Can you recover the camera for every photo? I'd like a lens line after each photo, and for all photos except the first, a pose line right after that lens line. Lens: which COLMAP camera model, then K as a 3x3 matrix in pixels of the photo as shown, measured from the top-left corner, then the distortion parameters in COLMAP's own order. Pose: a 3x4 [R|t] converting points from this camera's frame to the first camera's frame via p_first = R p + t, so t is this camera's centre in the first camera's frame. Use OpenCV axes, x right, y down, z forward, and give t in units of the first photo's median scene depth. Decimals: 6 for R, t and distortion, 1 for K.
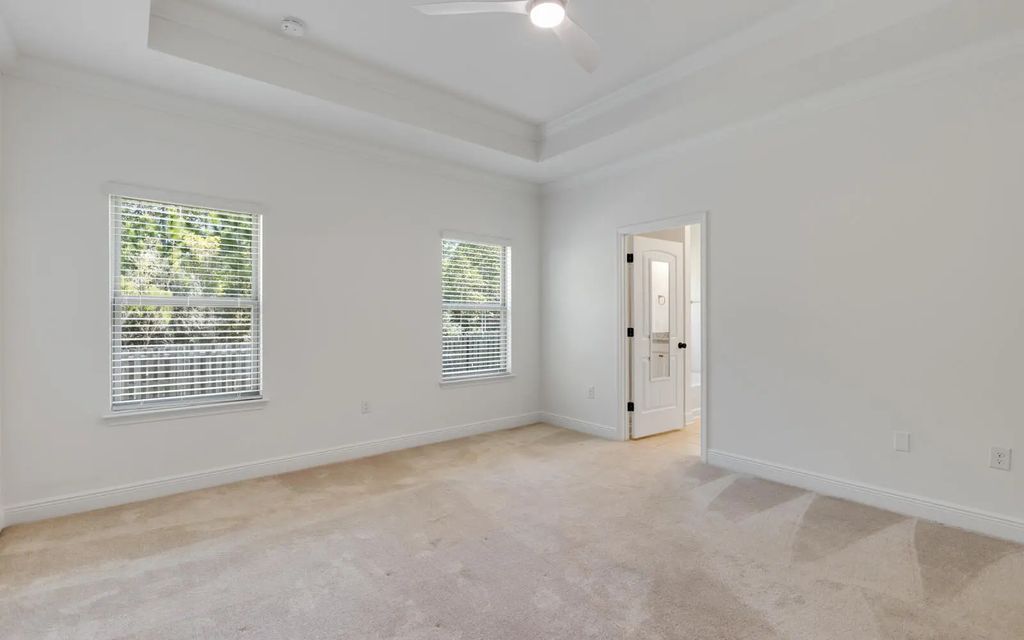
lens RADIAL K [[486.8, 0, 512.3], [0, 486.8, 314.2], [0, 0, 1]] dist [-0.000359, -0.000070]
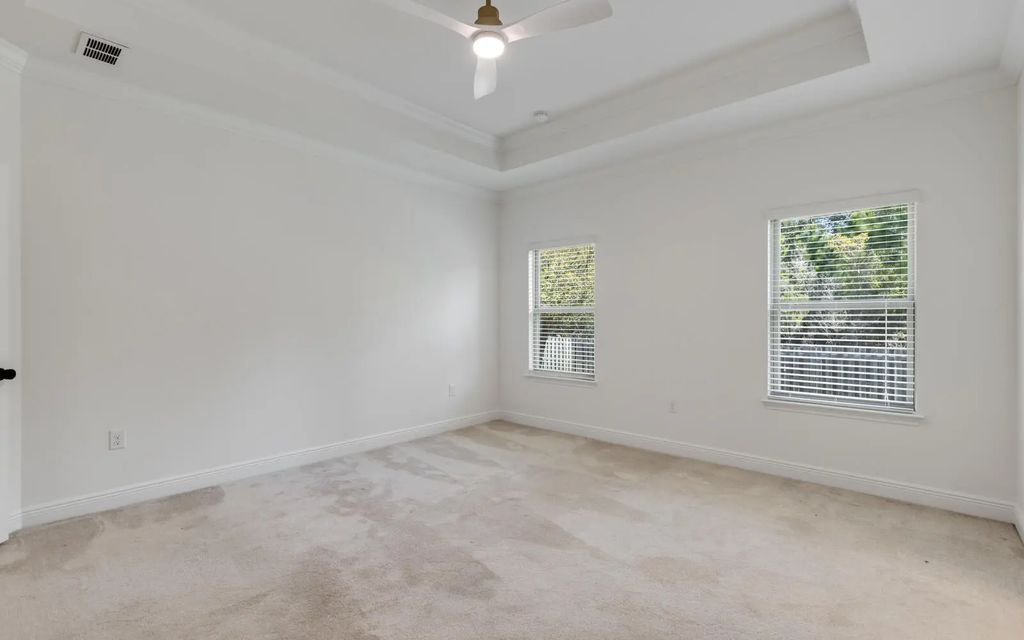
lens RADIAL K [[460.9, 0, 512.0], [0, 460.9, 320.0], [0, 0, 1]] dist [0.000067, 0.000023]
pose [[0.090291, -0.005356, -0.995901, 0.270111], [0.011146, 0.999928, -0.004367, 0.003312], [0.995853, -0.010706, 0.090344, 0.242125]]
